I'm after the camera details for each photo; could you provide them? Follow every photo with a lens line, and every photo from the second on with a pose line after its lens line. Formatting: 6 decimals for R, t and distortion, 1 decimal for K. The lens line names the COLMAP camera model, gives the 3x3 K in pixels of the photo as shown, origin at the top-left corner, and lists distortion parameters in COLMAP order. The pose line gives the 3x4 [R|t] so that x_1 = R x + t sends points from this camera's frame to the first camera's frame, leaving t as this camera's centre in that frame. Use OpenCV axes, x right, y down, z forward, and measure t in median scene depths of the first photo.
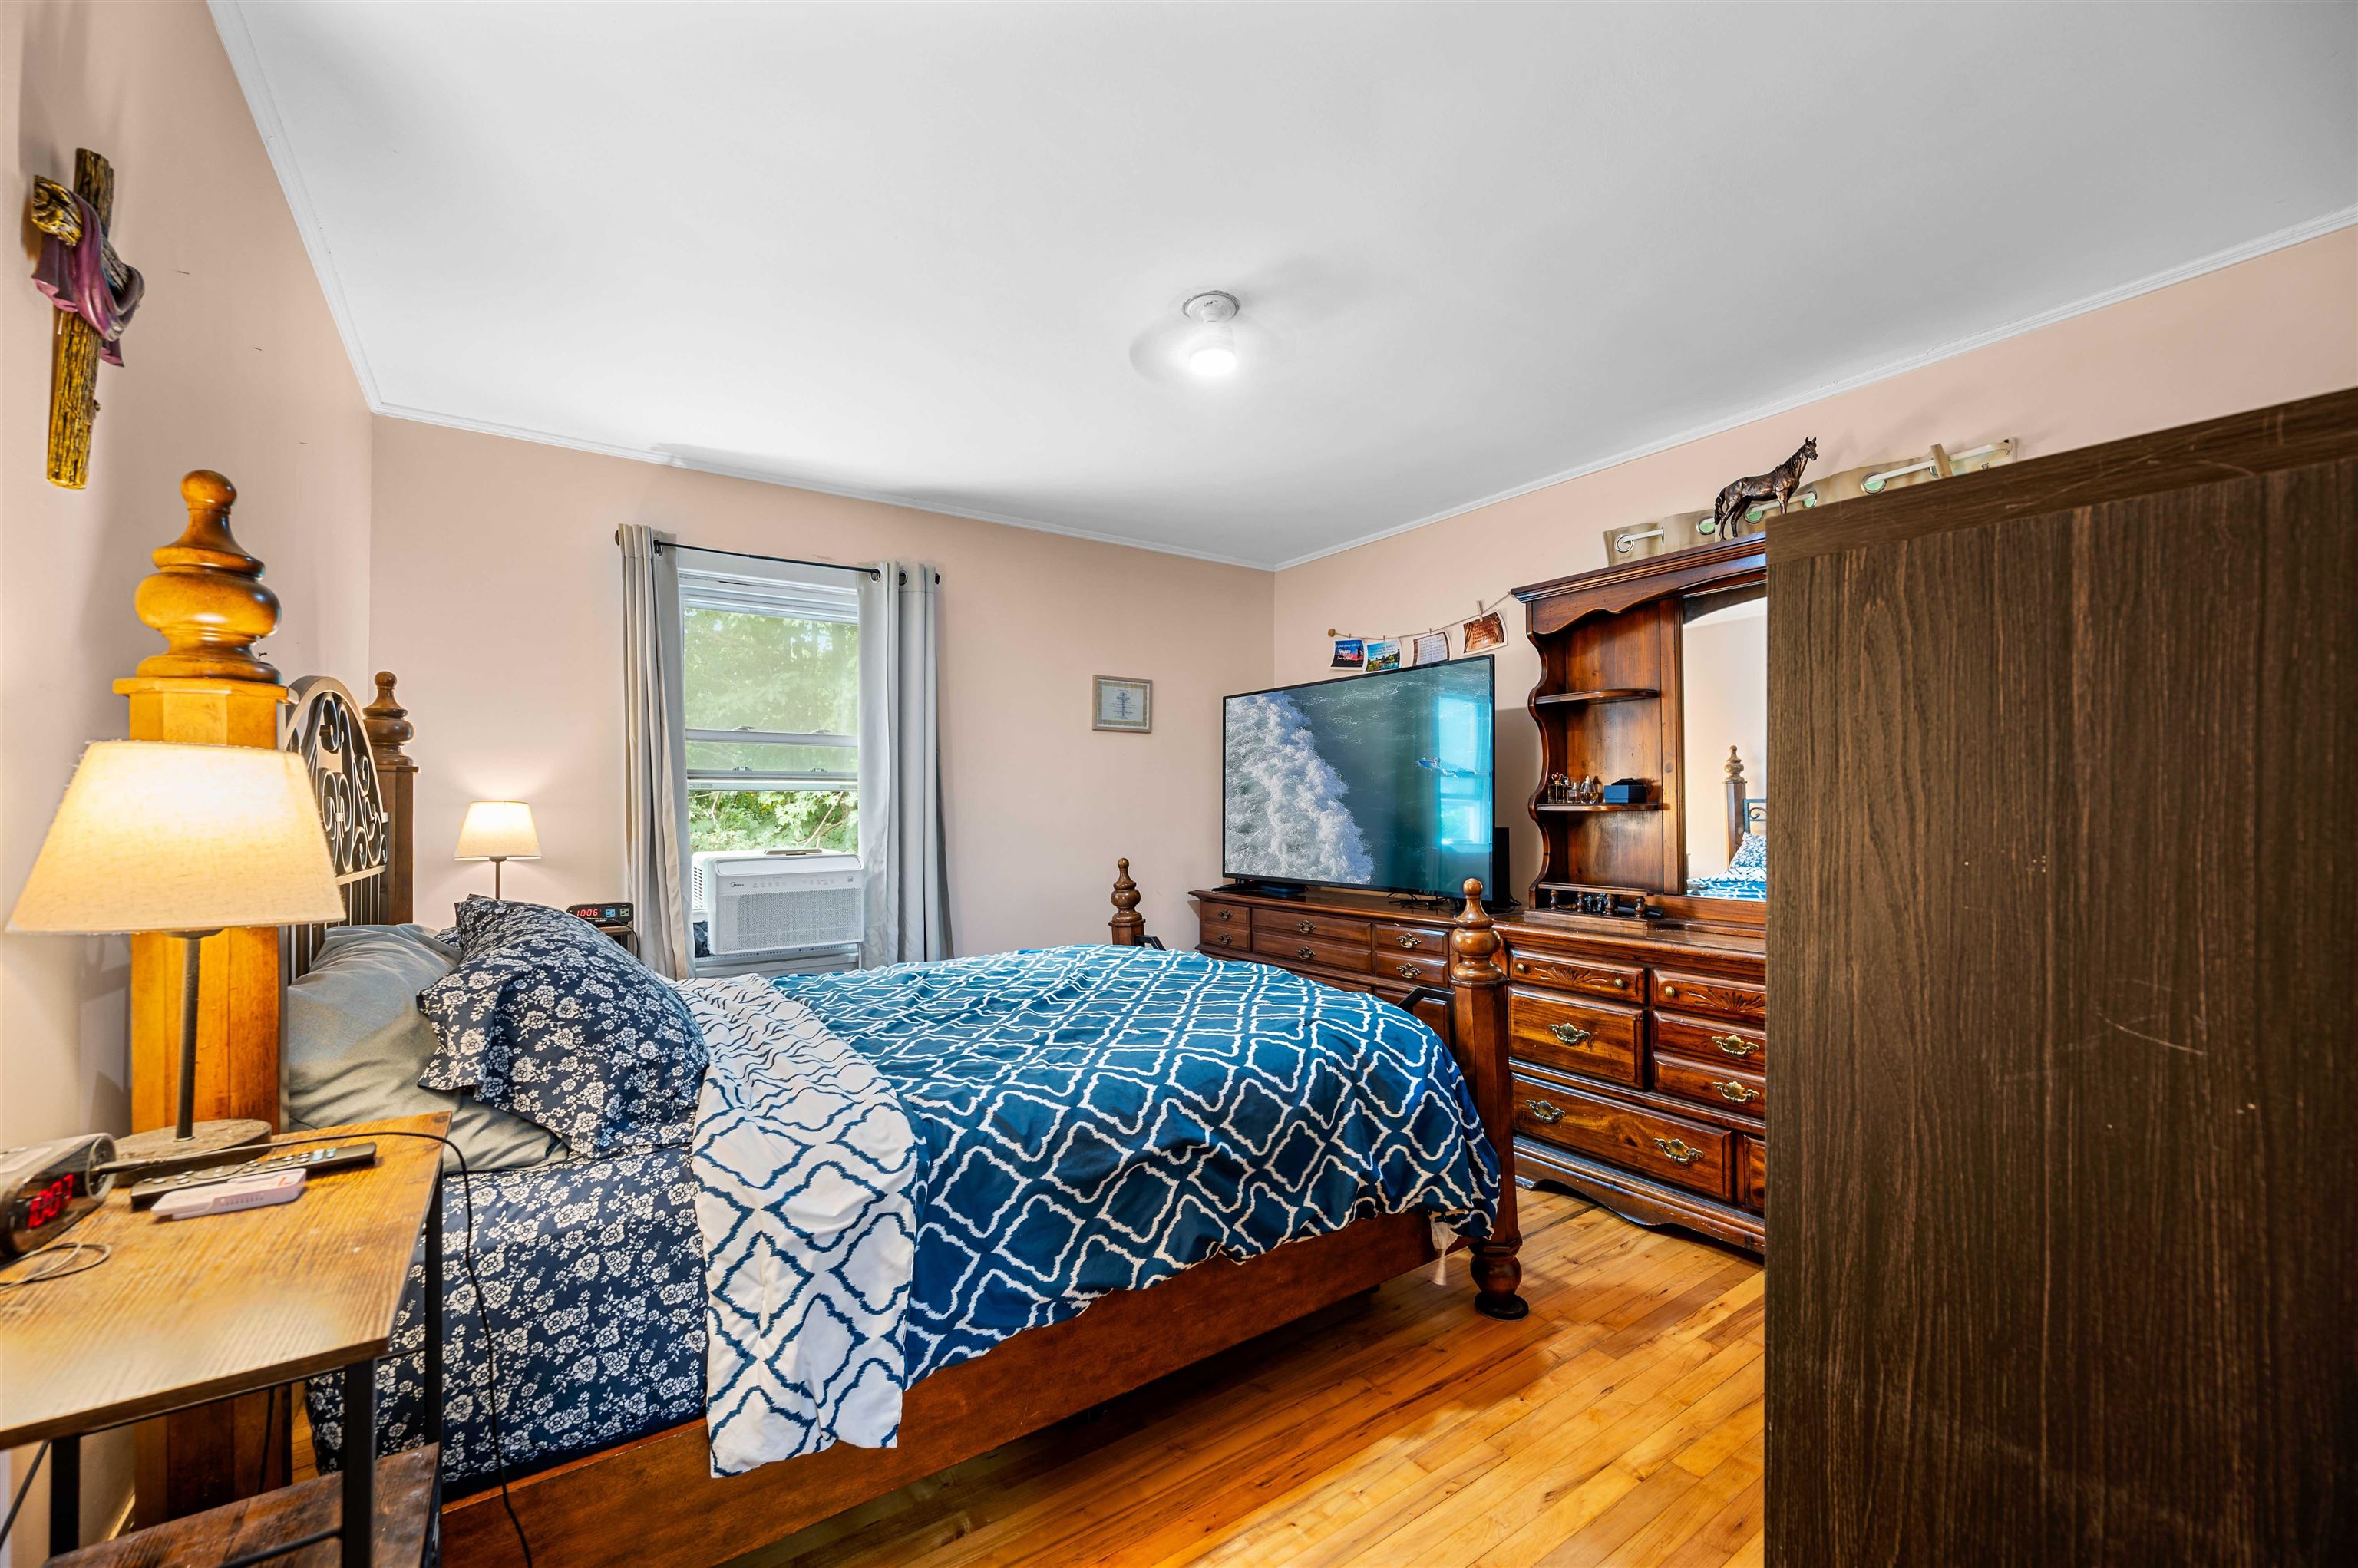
lens RADIAL K [[928.9, 0, 1175.0], [0, 928.9, 804.0], [0, 0, 1]] dist [-0.001879, 0.000269]
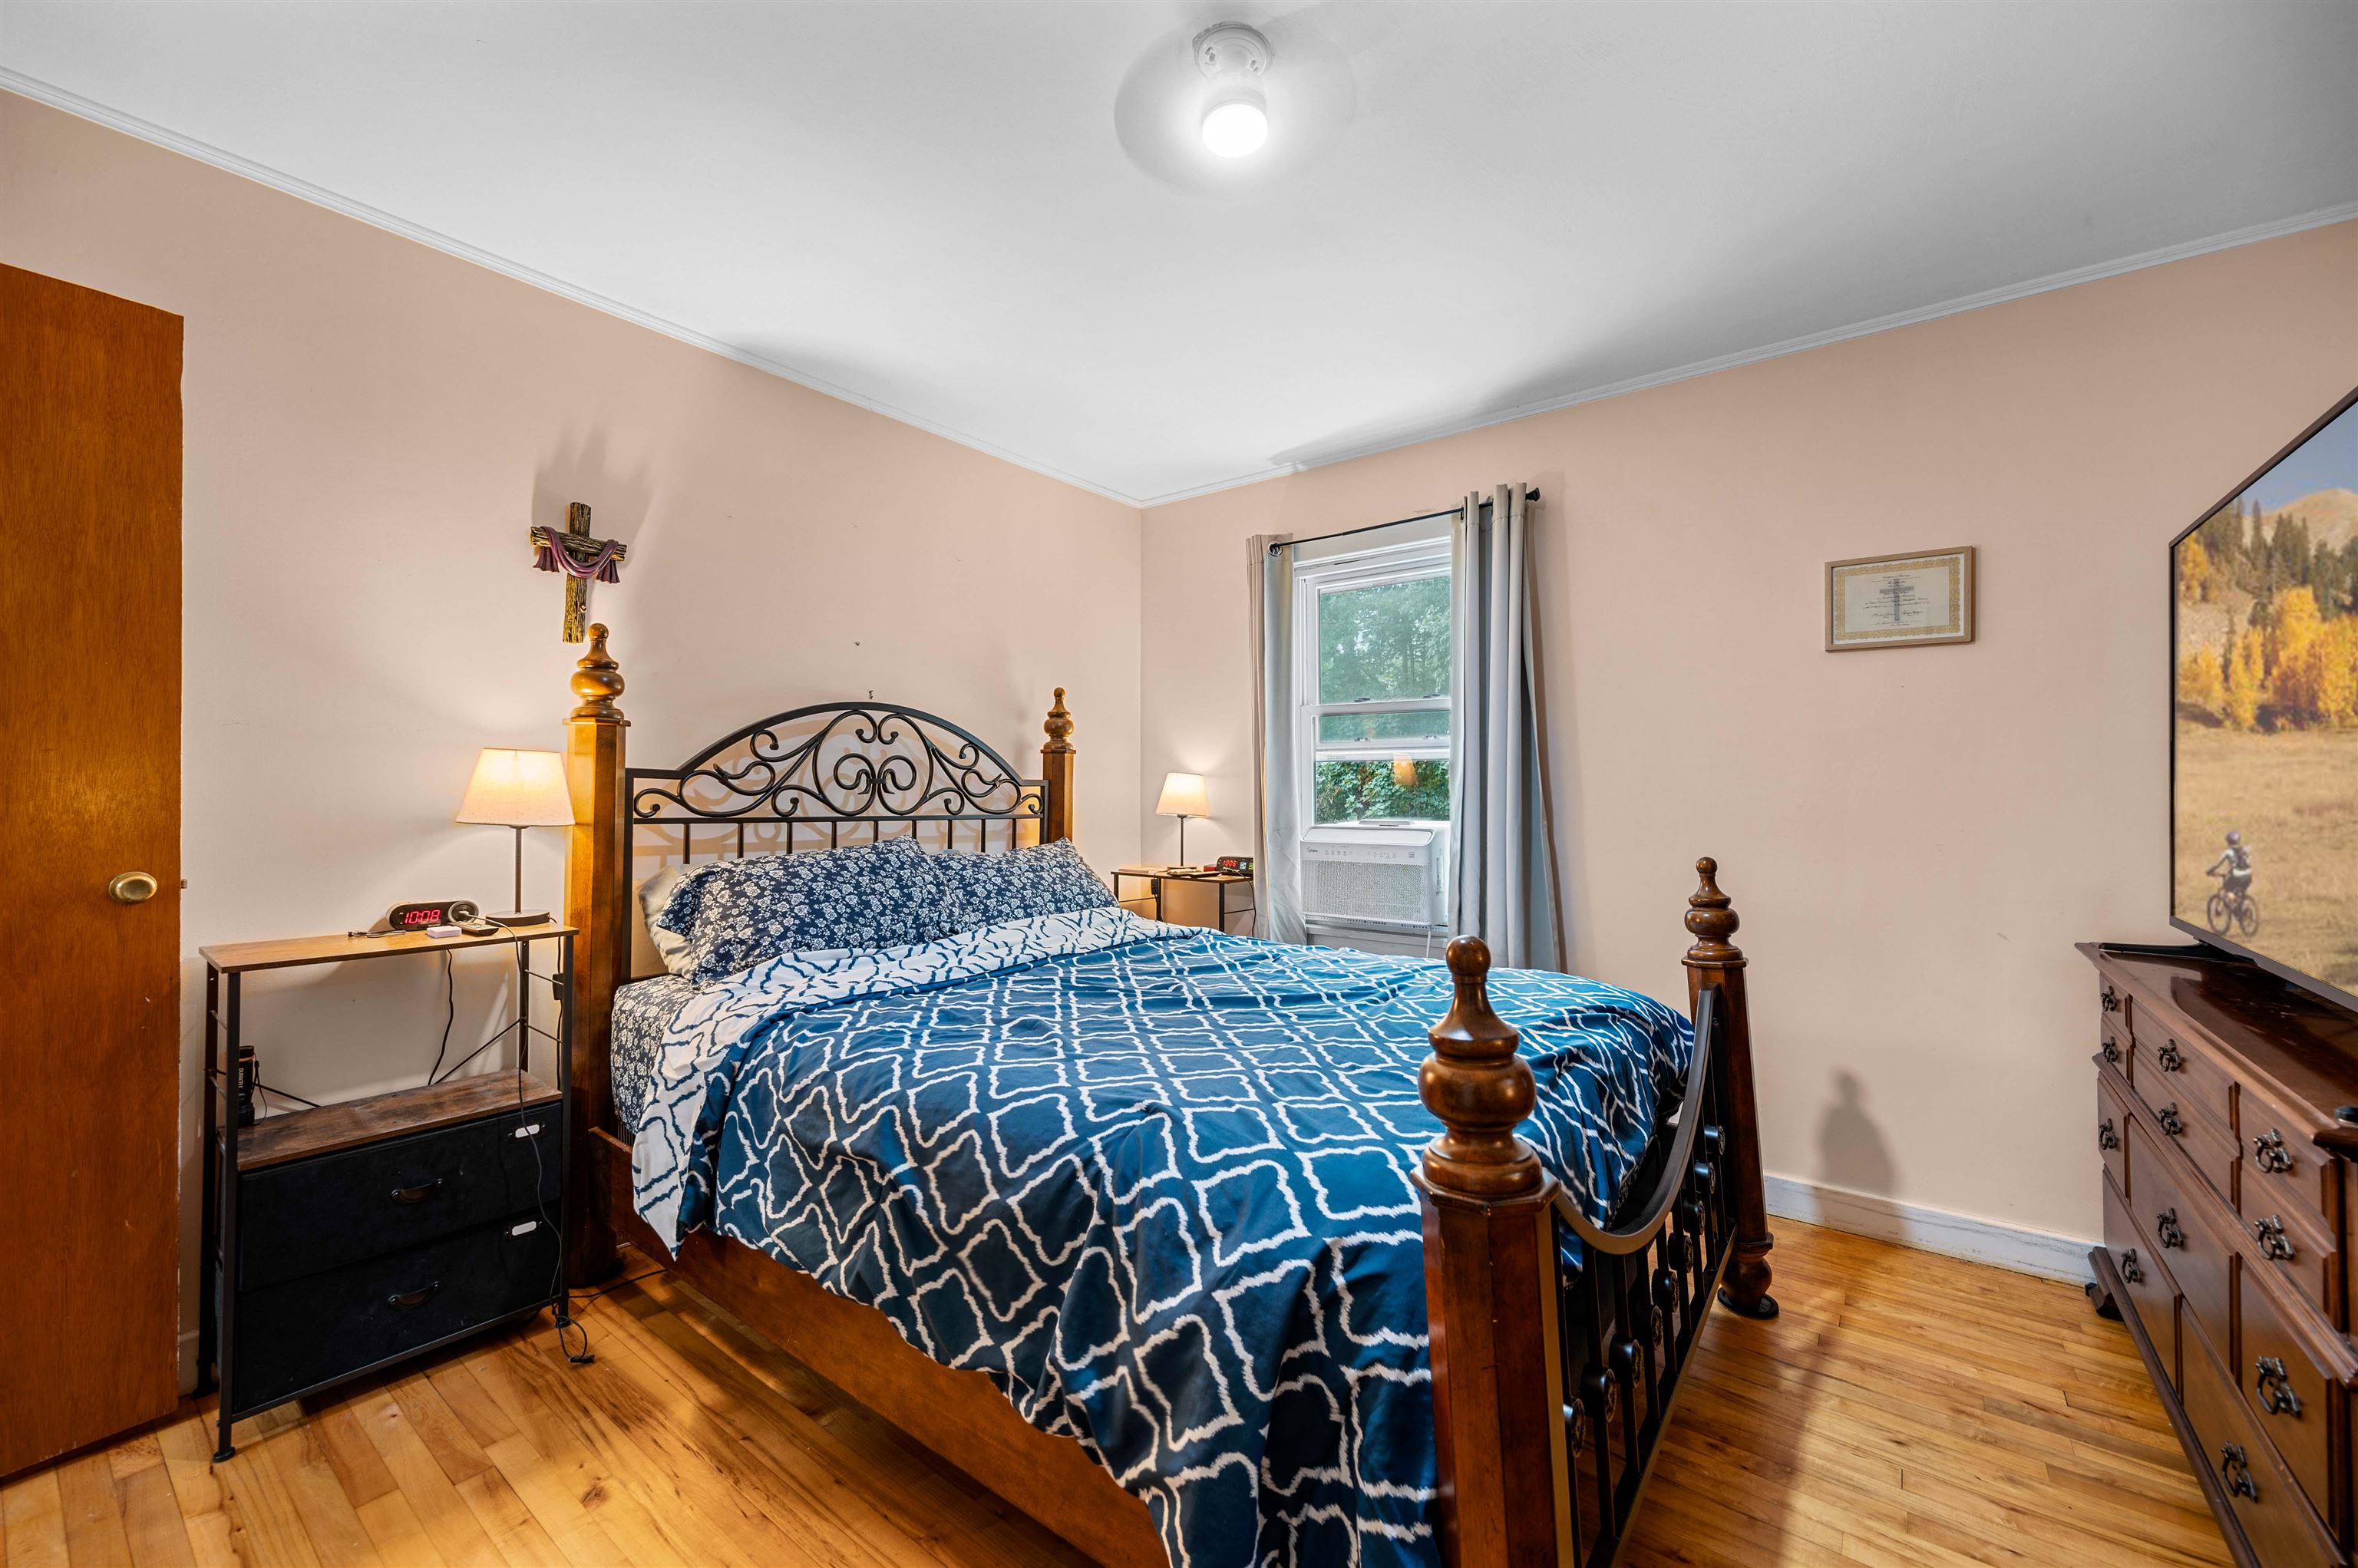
lens RADIAL K [[937.3, 0, 1169.8], [0, 937.3, 757.2], [0, 0, 1]] dist [-0.000286, -0.000130]
pose [[0.298285, -0.020815, -0.954250, 0.491360], [0.002561, 0.999776, -0.021007, 0.003414], [0.954473, 0.003823, 0.298272, 0.522796]]
